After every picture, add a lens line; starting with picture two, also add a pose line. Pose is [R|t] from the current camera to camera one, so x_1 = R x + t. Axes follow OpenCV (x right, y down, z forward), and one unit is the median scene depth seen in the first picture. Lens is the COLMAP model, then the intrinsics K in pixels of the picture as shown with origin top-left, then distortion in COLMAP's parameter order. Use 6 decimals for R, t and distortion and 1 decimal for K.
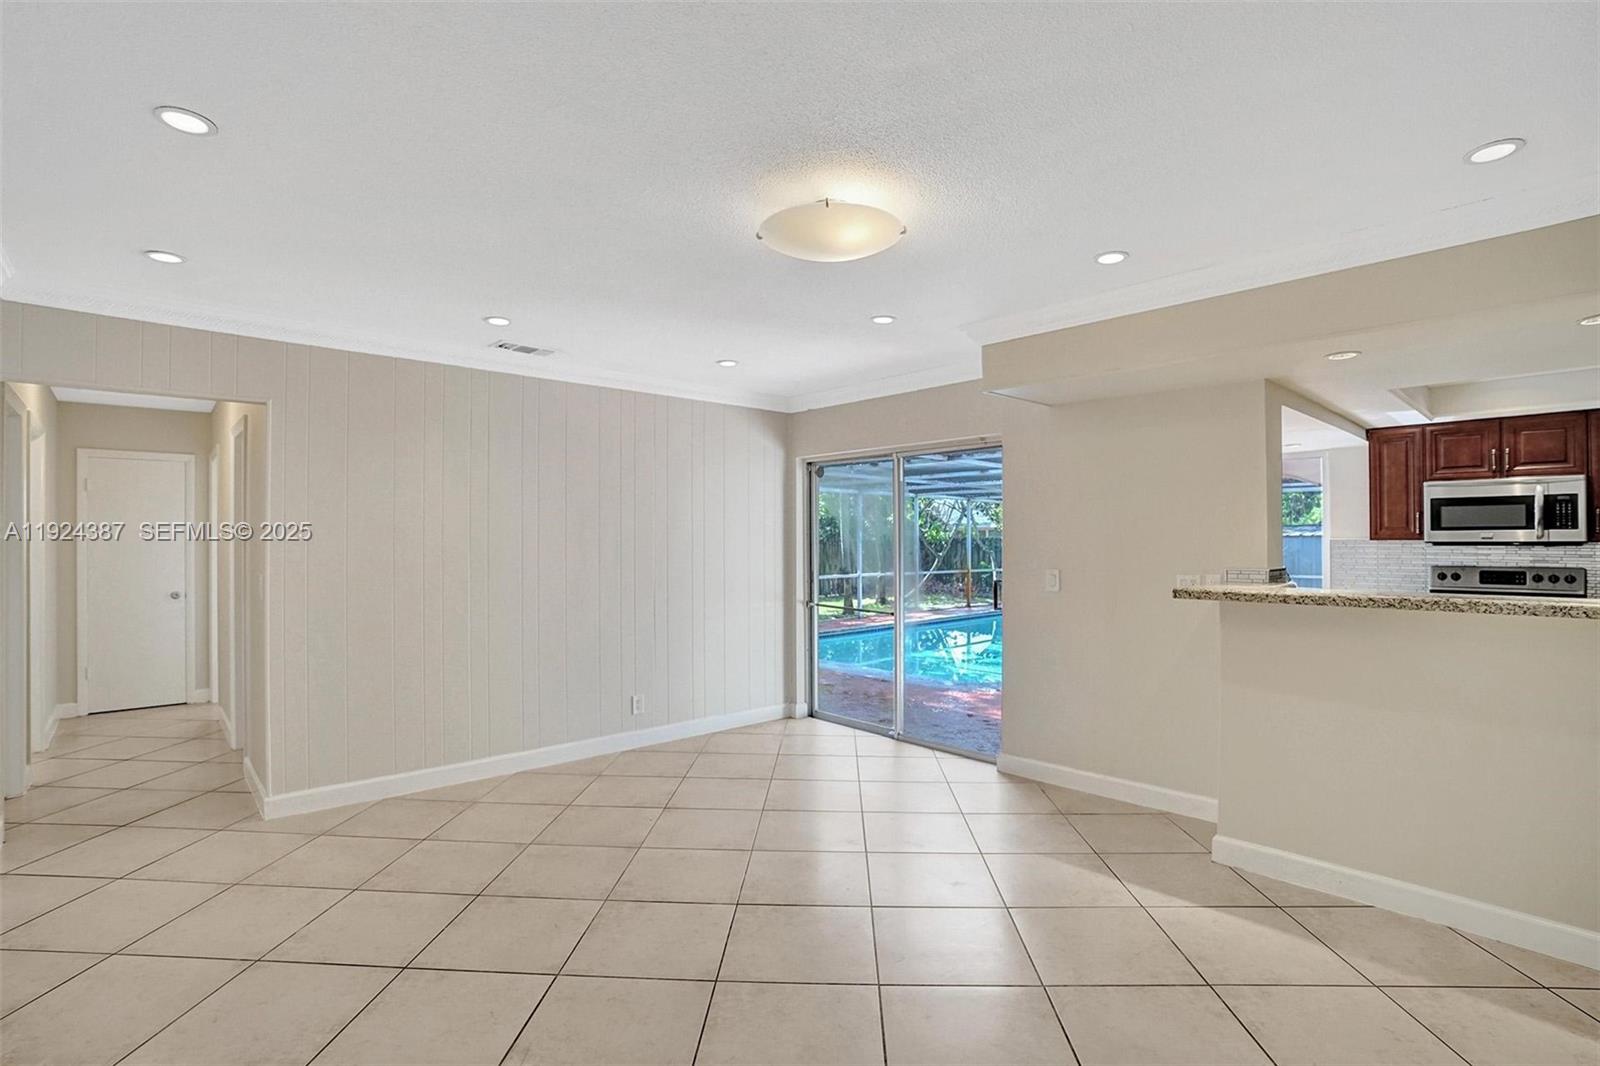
lens RADIAL K [[758.6, 0, 806.8], [0, 758.6, 537.5], [0, 0, 1]] dist [-0.057632, 0.025765]
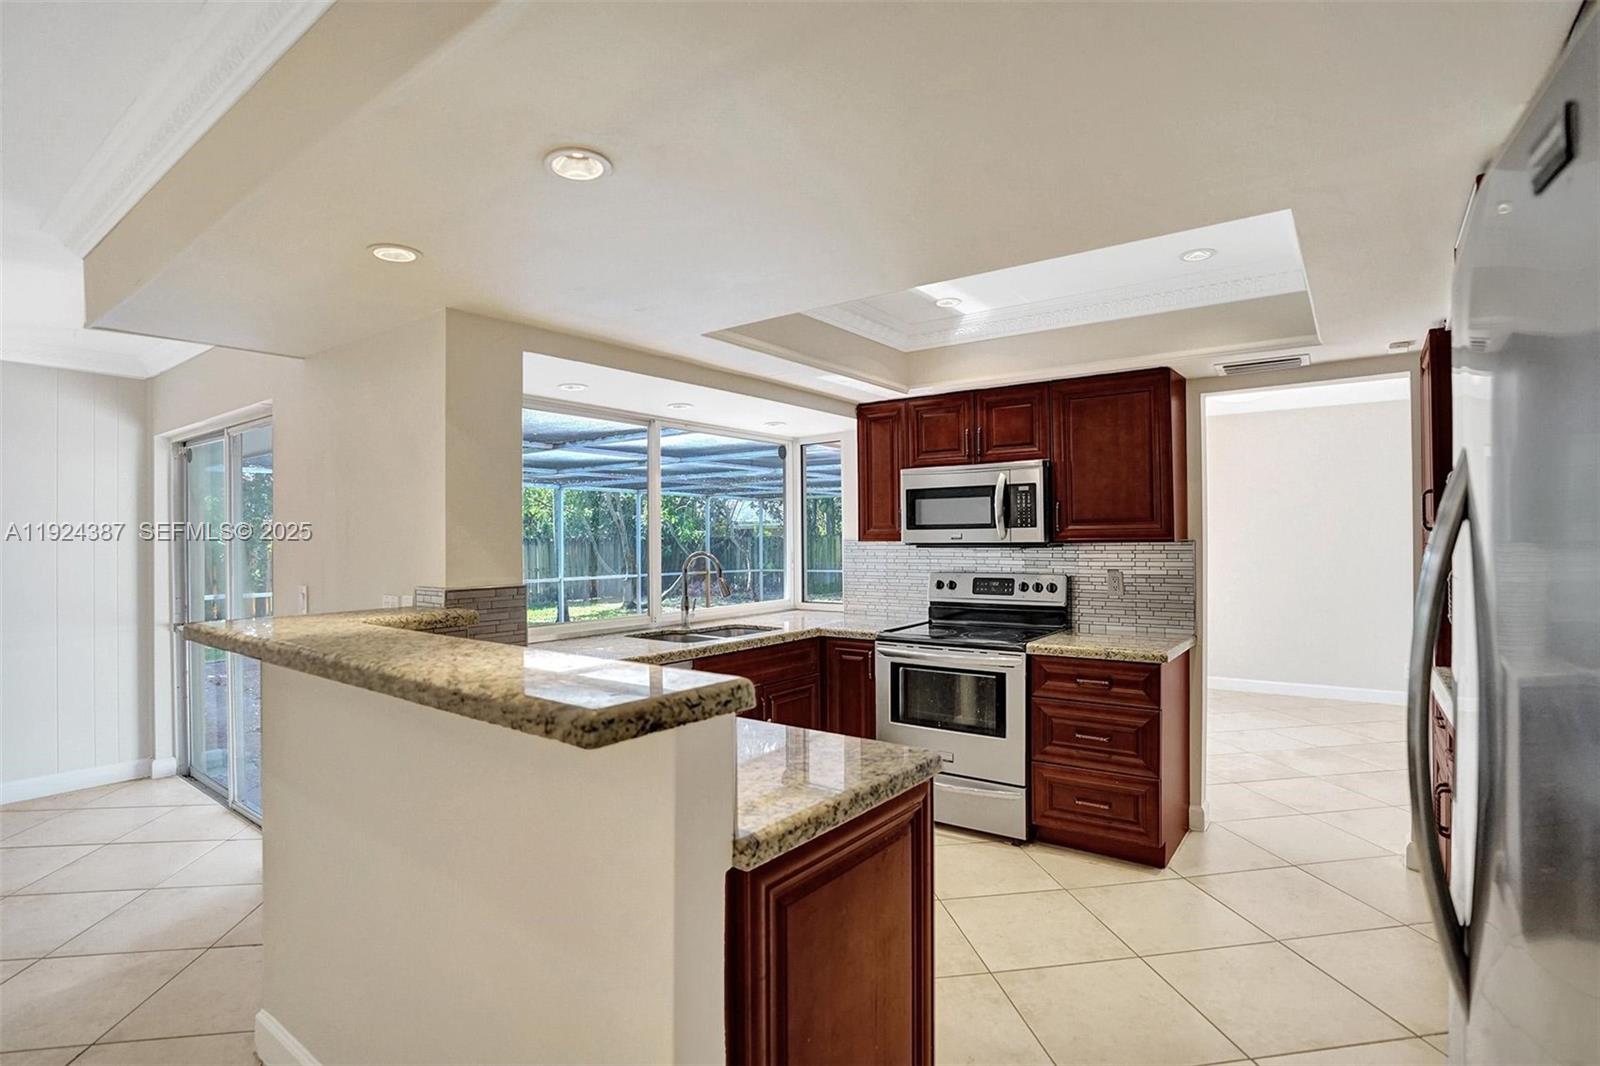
lens RADIAL K [[758.6, 0, 806.8], [0, 758.6, 537.5], [0, 0, 1]] dist [-0.057632, 0.025765]
pose [[0.988381, -0.003818, 0.151948, 0.616781], [0.003759, 0.999993, 0.000674, -0.001276], [-0.151950, -0.000095, 0.988388, 0.198675]]
